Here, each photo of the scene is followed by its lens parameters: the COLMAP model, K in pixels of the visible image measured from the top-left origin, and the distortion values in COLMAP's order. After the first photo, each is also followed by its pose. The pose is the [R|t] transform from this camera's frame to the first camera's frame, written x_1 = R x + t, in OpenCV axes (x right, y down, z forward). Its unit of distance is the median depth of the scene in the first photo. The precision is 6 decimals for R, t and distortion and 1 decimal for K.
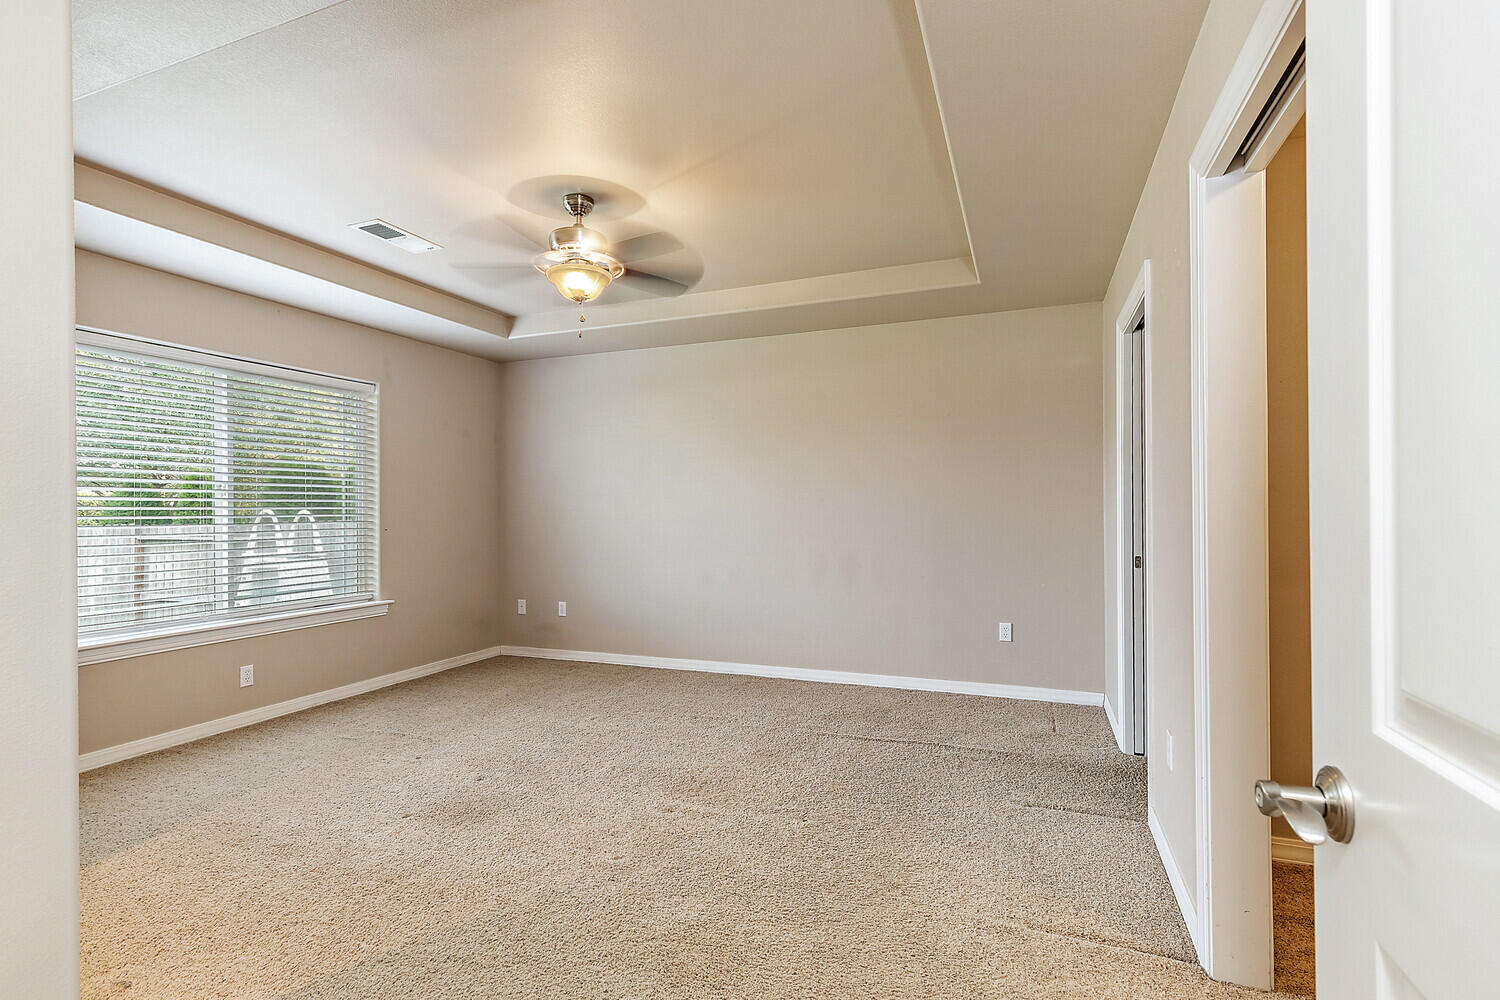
lens RADIAL K [[686.6, 0, 747.6], [0, 686.6, 501.1], [0, 0, 1]] dist [0.009352, -0.002671]
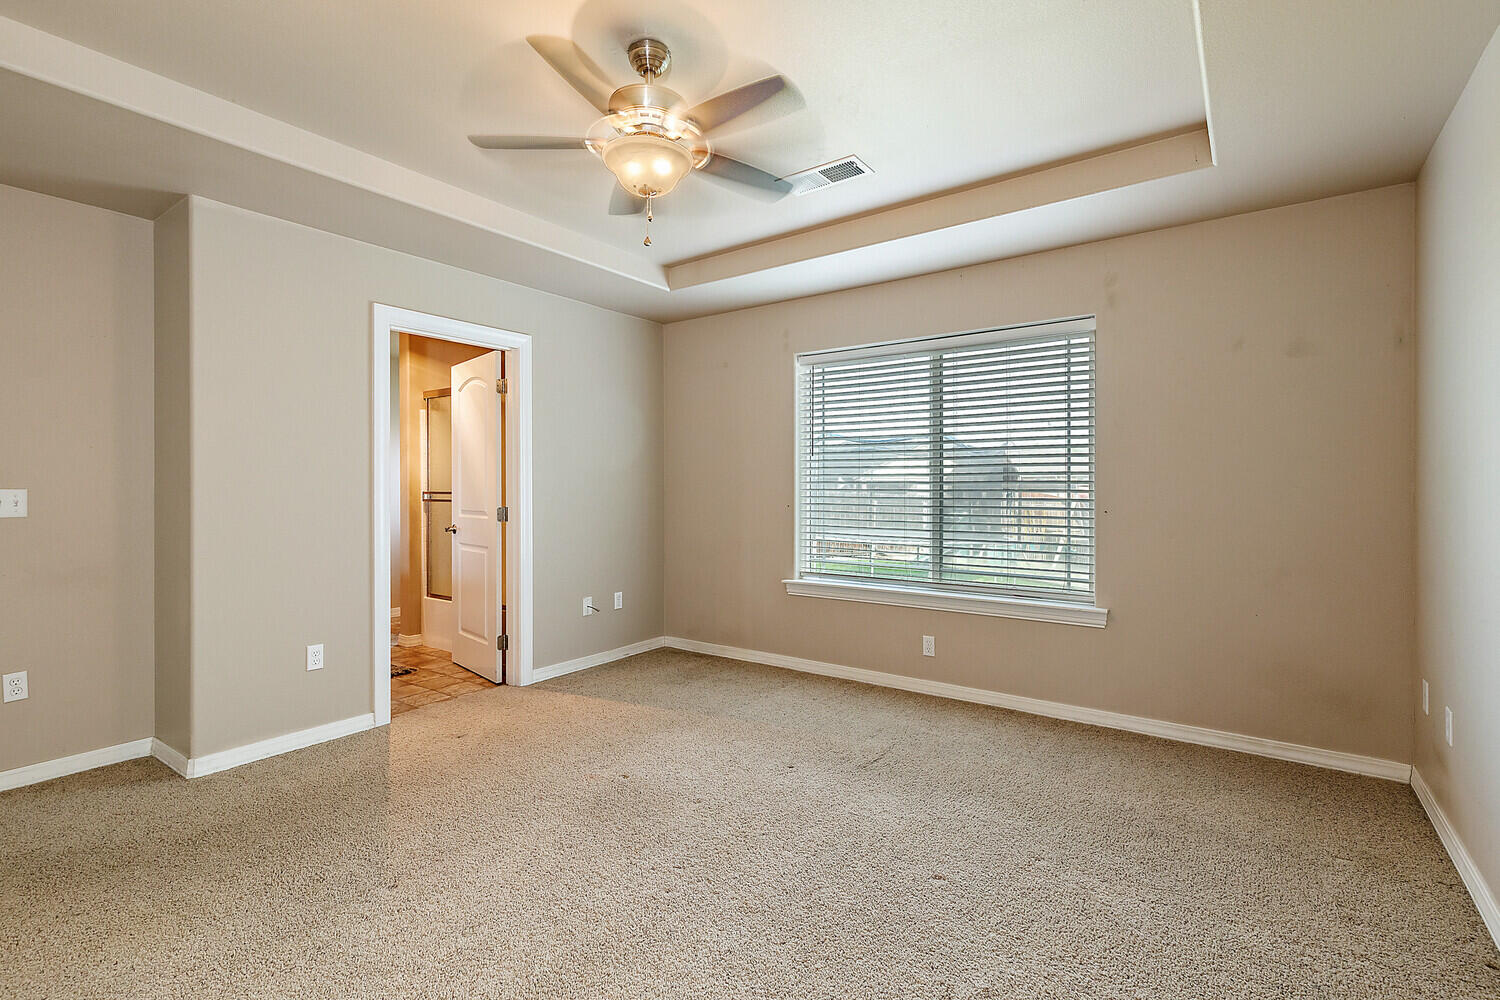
lens RADIAL K [[686.6, 0, 746.9], [0, 686.6, 497.4], [0, 0, 1]] dist [0.009352, -0.002671]
pose [[-0.235862, -0.001444, -0.971786, 0.318838], [-0.000470, 0.999999, -0.001371, 0.032736], [0.971787, 0.000133, -0.235862, 0.943830]]
